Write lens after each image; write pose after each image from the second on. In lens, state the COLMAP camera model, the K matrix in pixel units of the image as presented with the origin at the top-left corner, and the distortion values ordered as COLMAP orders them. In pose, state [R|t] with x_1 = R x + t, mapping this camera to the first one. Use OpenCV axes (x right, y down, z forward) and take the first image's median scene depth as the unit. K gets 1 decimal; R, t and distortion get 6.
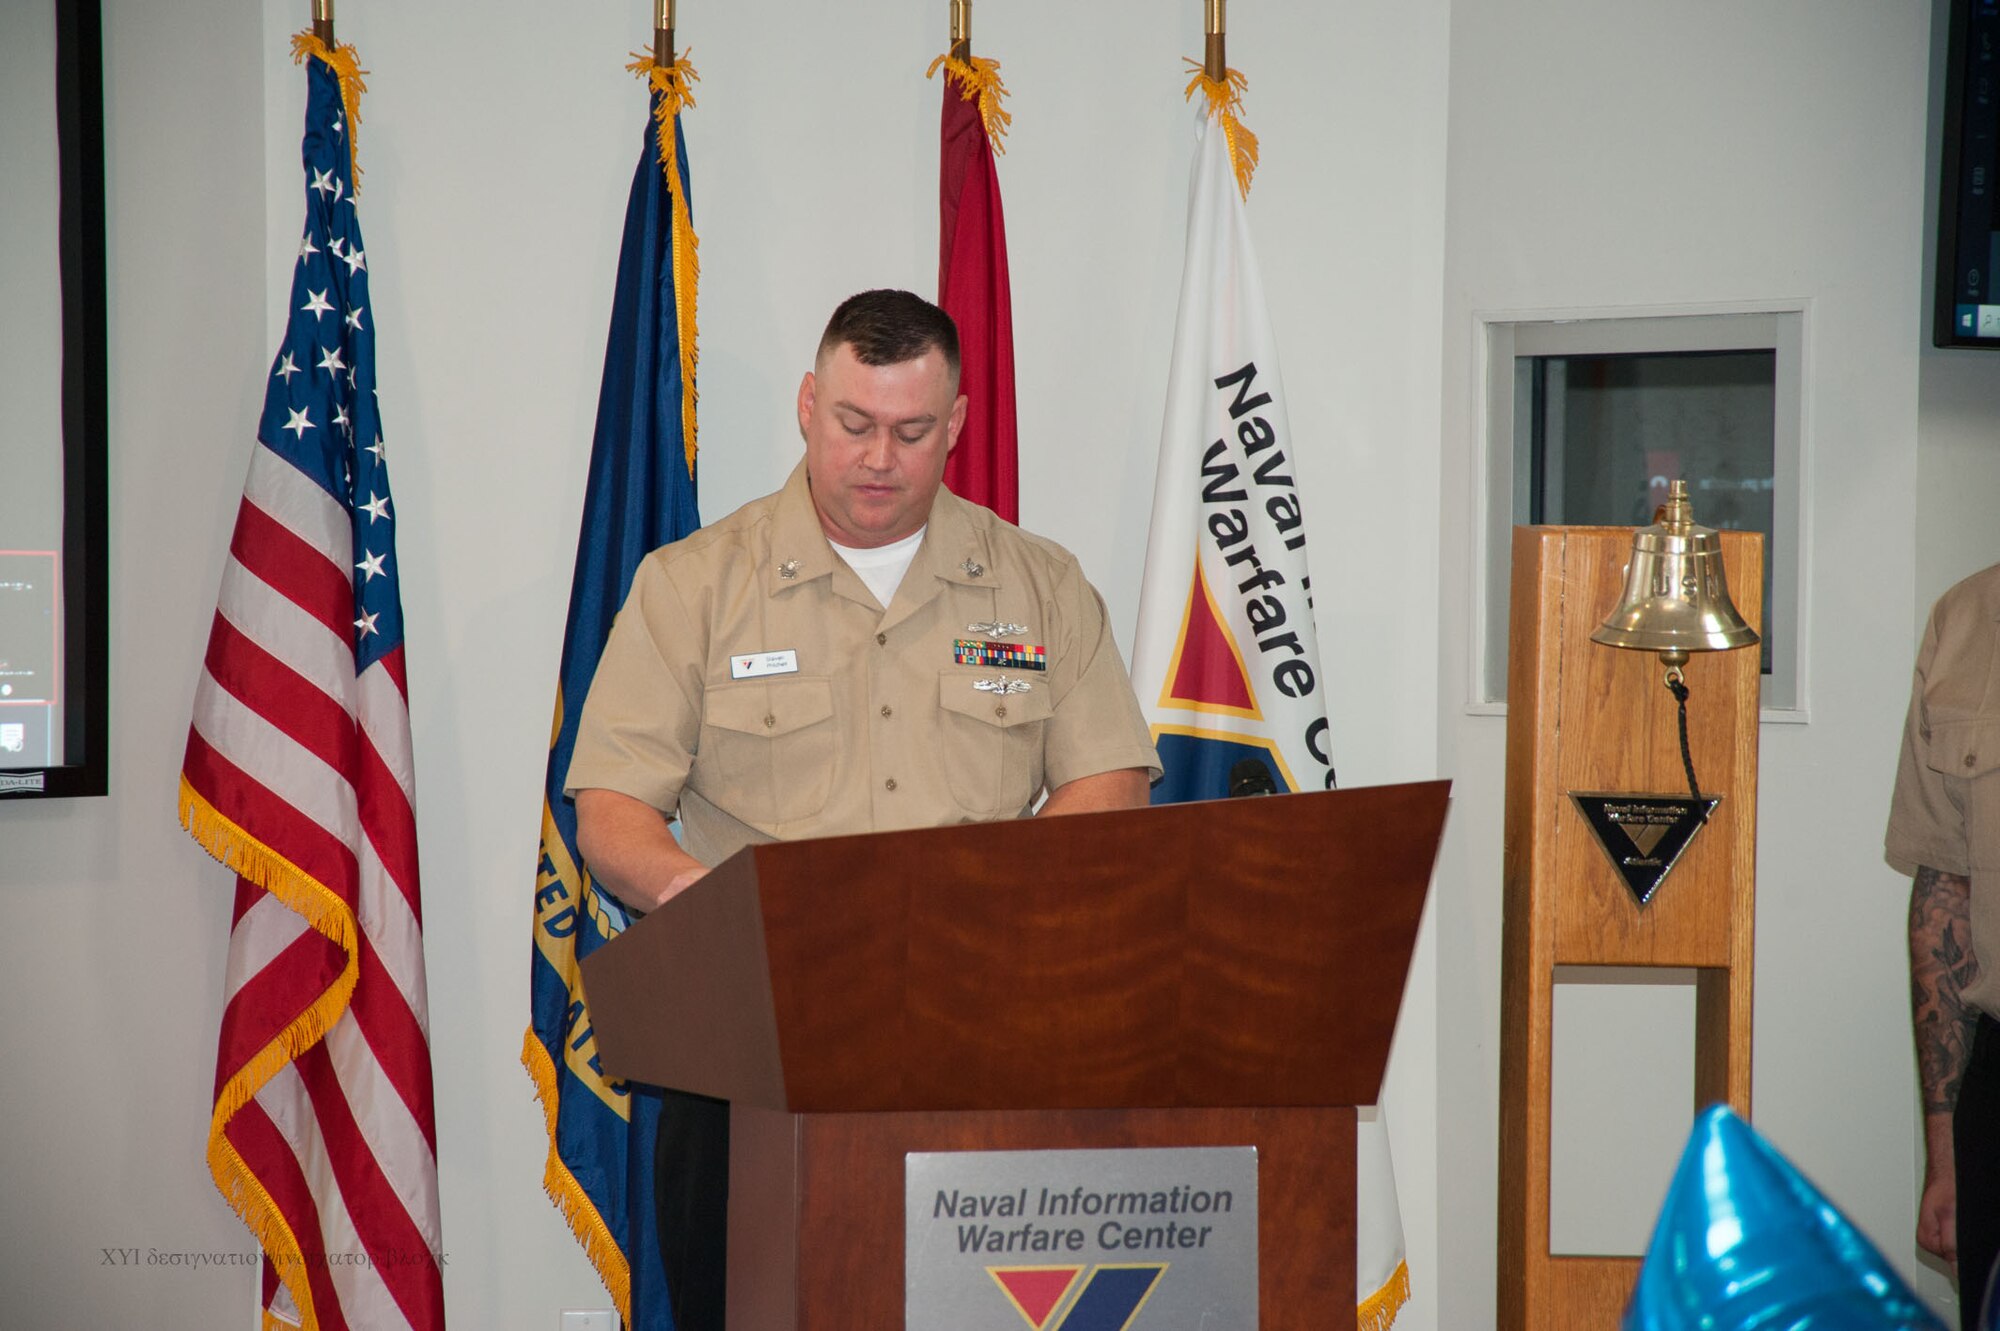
lens RADIAL K [[6365.9, 0, 1000.0], [0, 6365.9, 665.5], [0, 0, 1]] dist [1.006493, 1.054311]
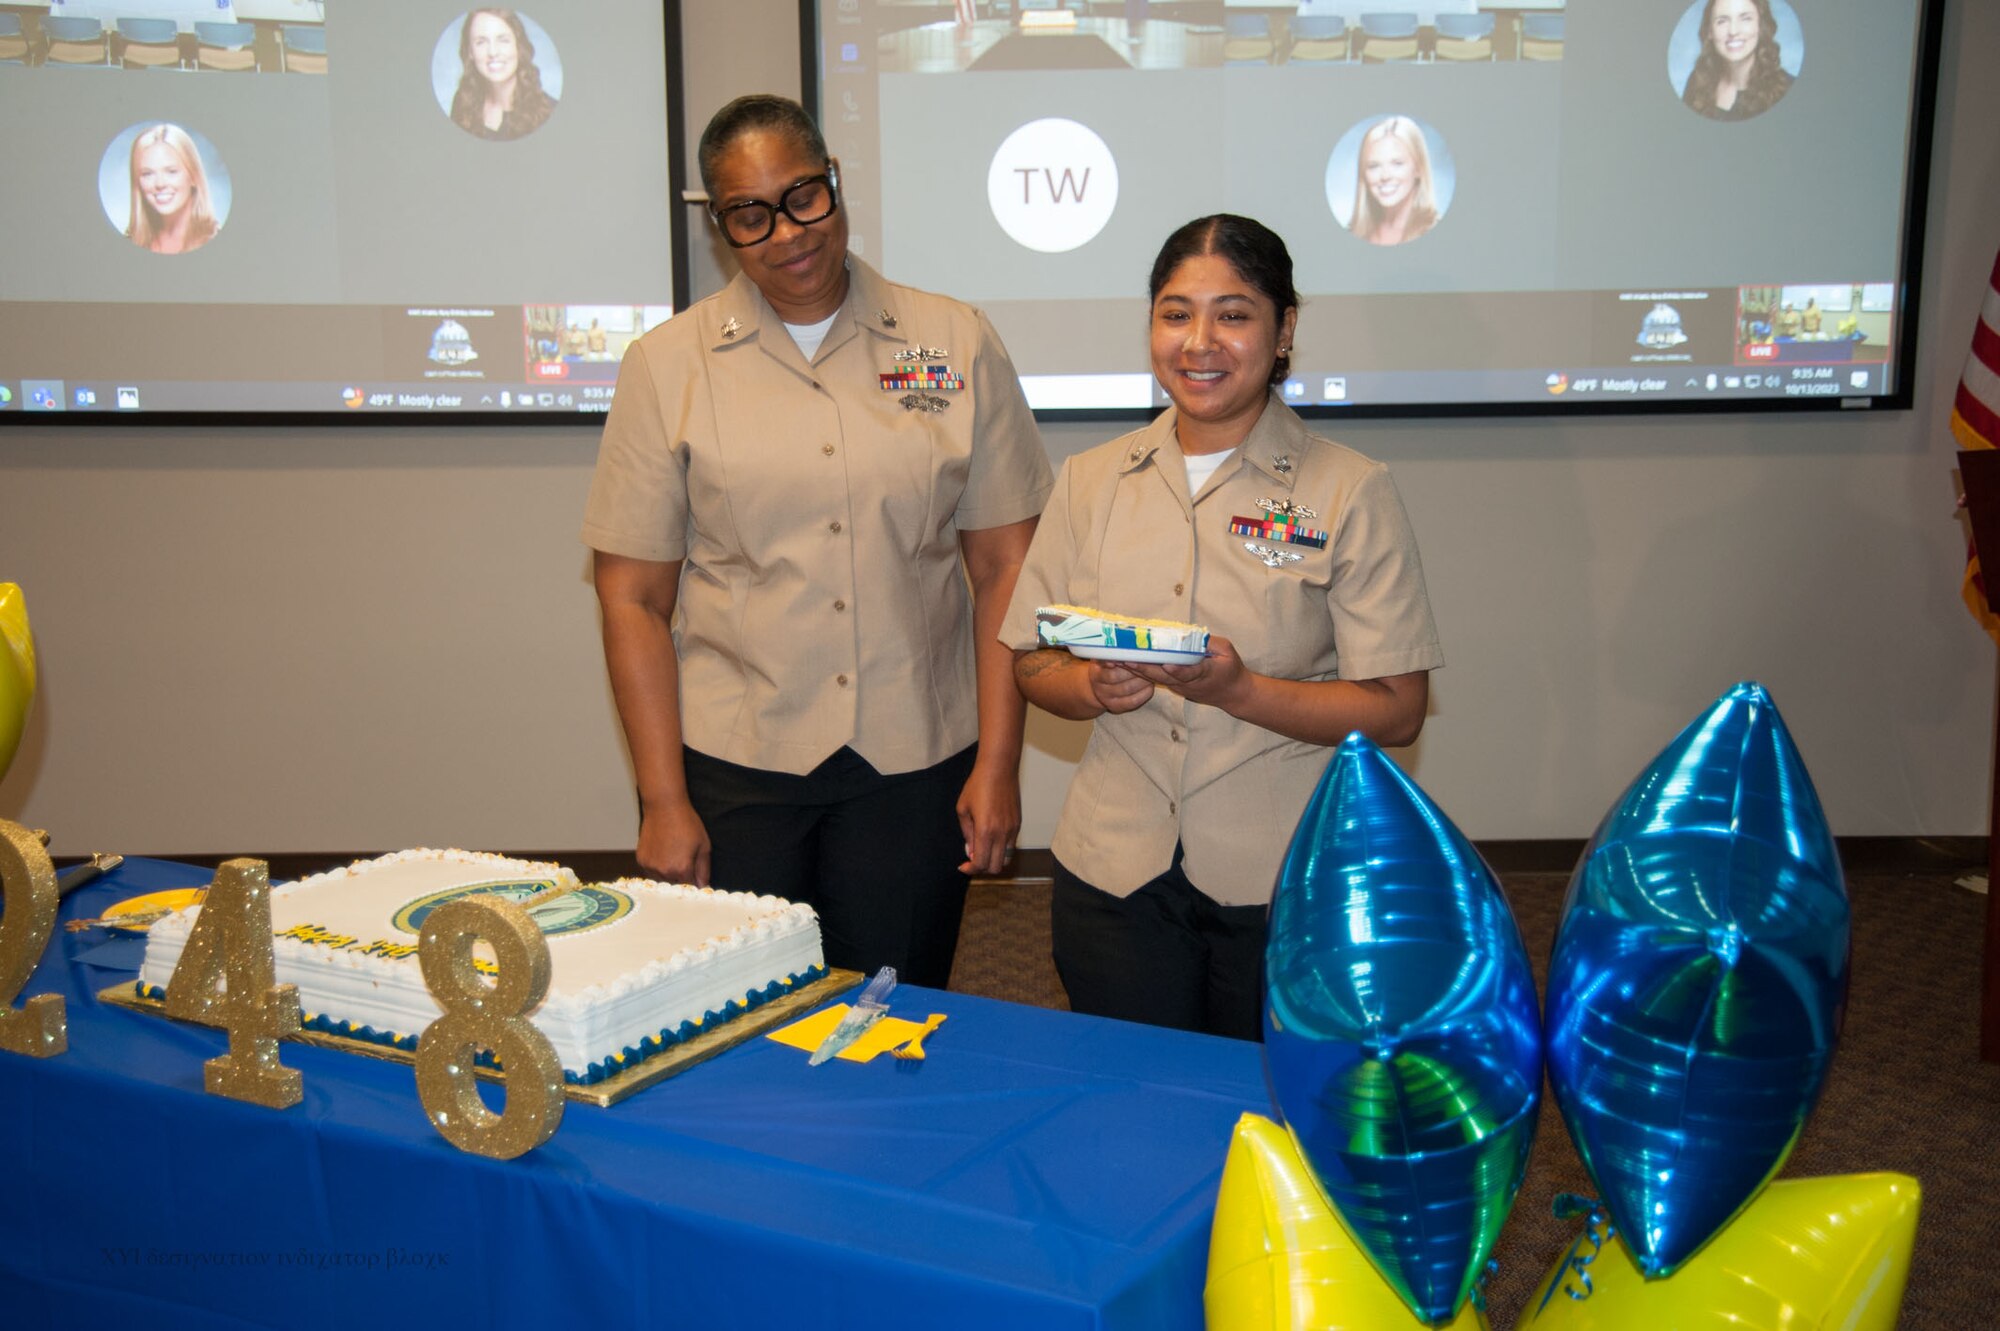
lens RADIAL K [[2274.8, 0, 1003.4], [0, 2274.8, 670.1], [0, 0, 1]] dist [0.022905, 0.331093]
pose [[0.661884, 0.103841, -0.742379, 0.203667], [0.002199, 0.990085, 0.140449, -0.000364], [0.749603, -0.094594, 0.655093, 0.334083]]
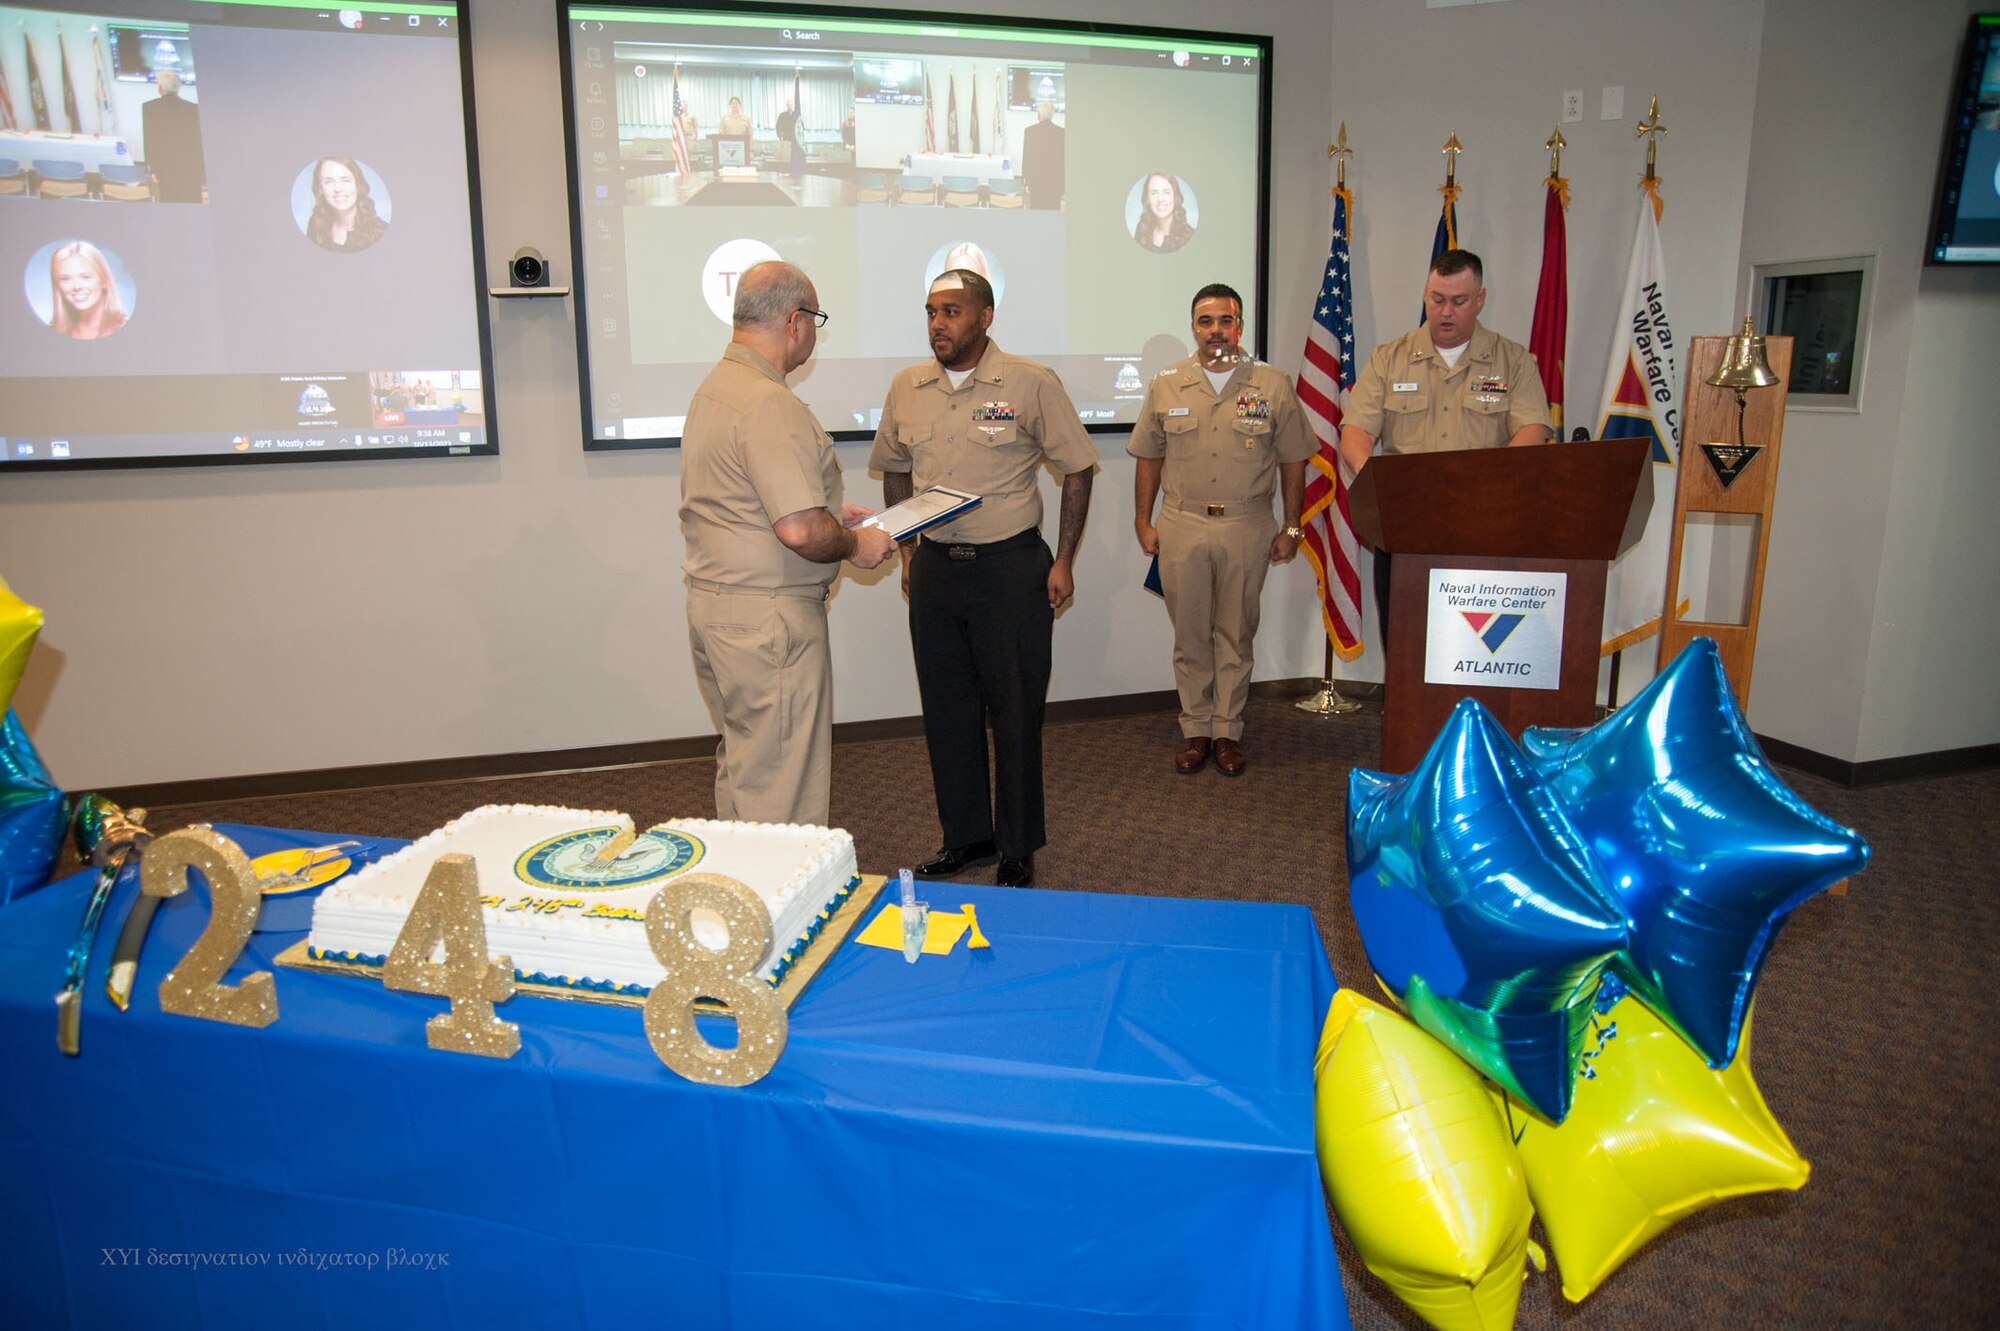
lens RADIAL K [[1363.6, 0, 991.6], [0, 1363.6, 671.9], [0, 0, 1]] dist [-0.133520, 0.110822]
pose [[0.858339, 0.096824, -0.503865, 0.099172], [0.009861, 0.978739, 0.204875, -0.001156], [0.512989, -0.180821, 0.839134, 0.333917]]
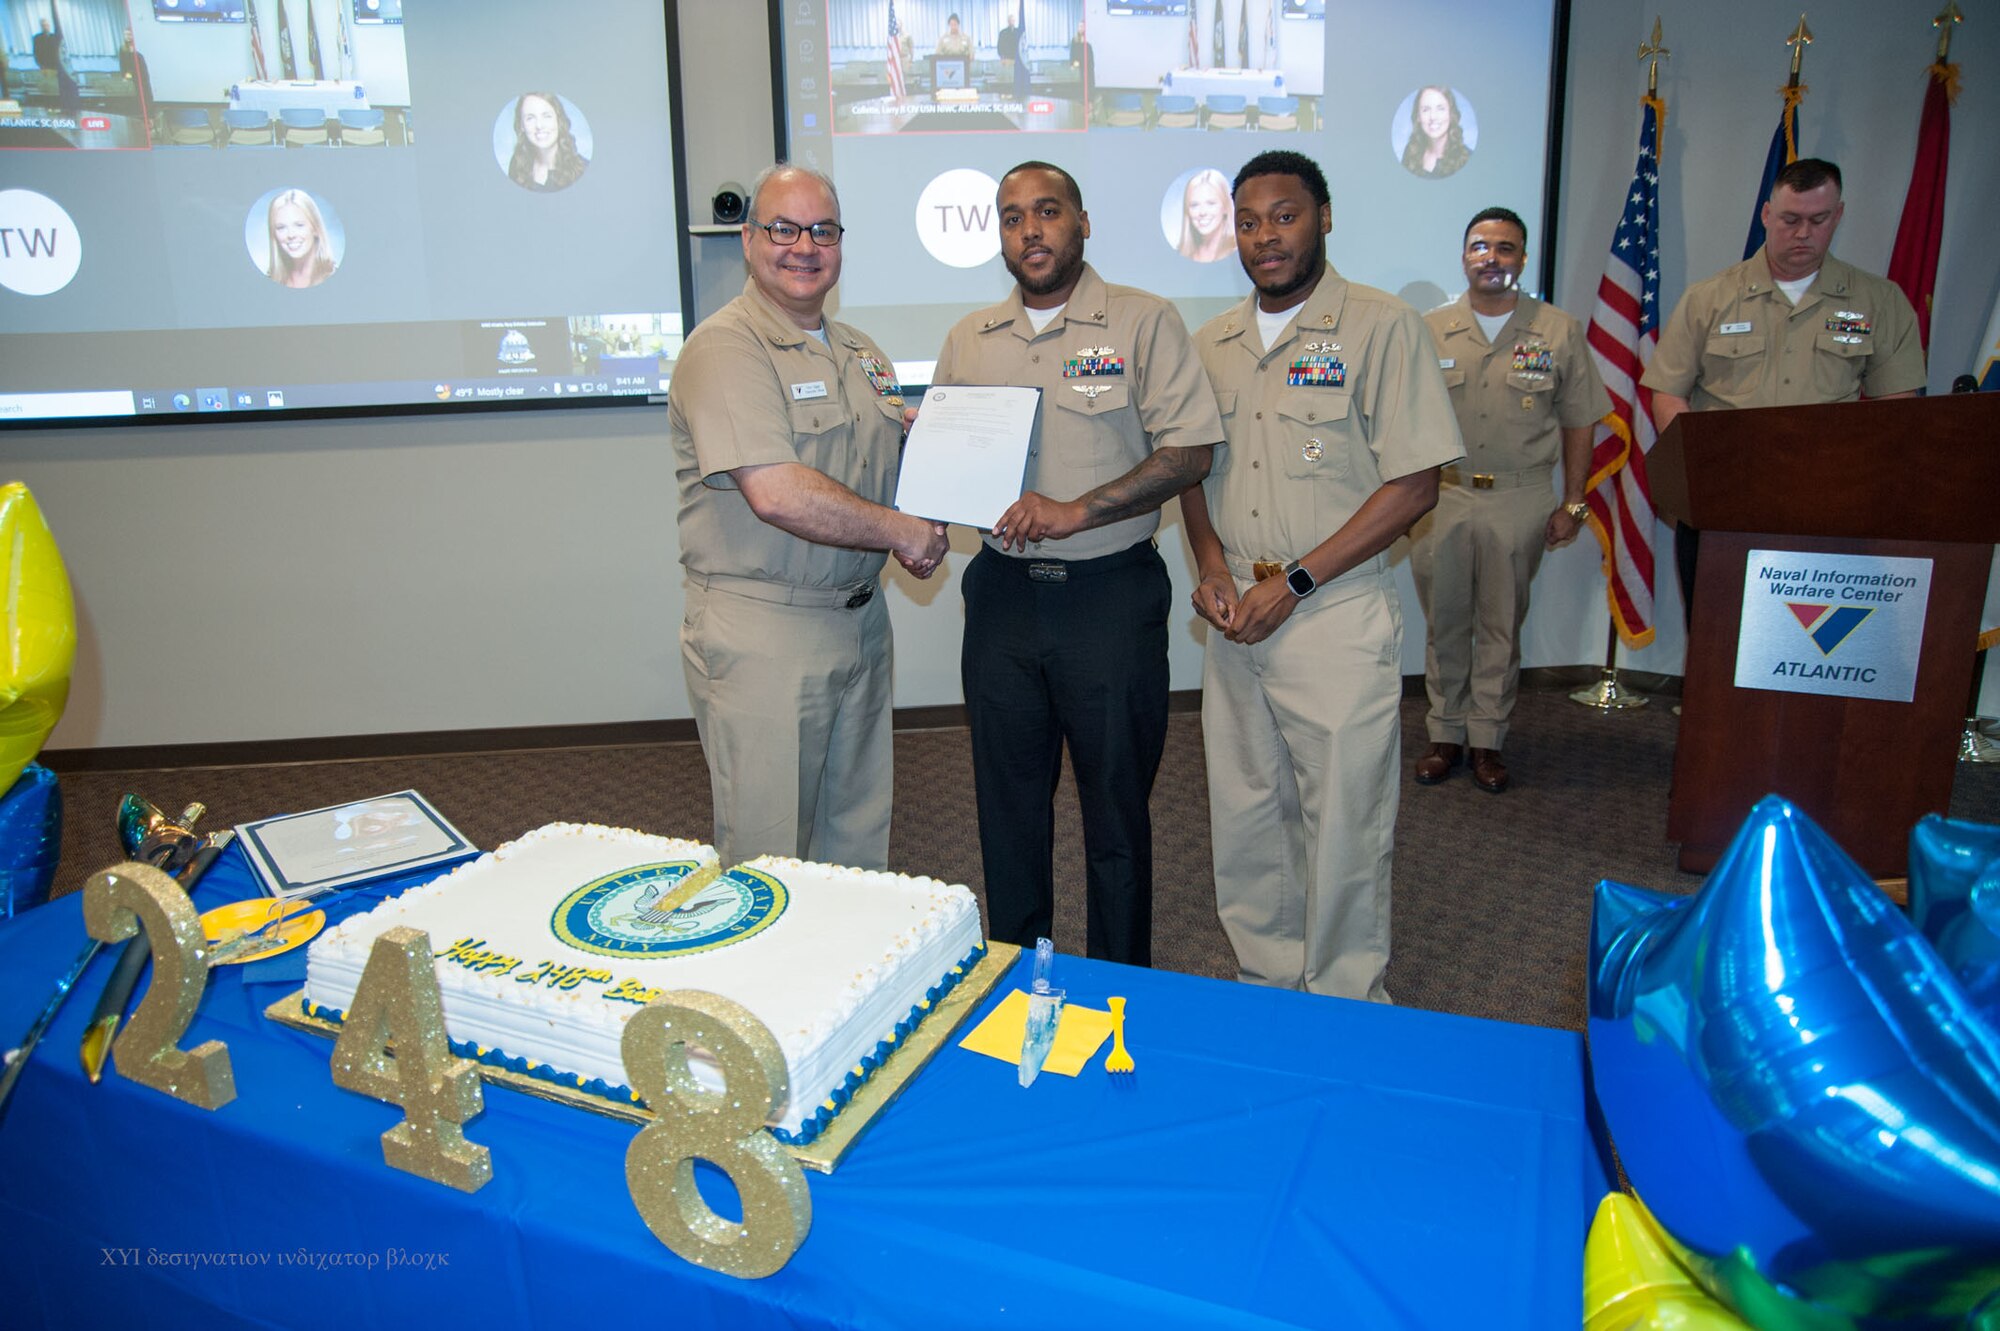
lens RADIAL K [[1363.6, 0, 991.6], [0, 1363.6, 671.9], [0, 0, 1]] dist [-0.133520, 0.110822]
pose [[0.746036, 0.143868, -0.650178, 0.079630], [0.017585, 0.971786, 0.235210, 0.002236], [0.665673, -0.186908, 0.722457, 0.386917]]
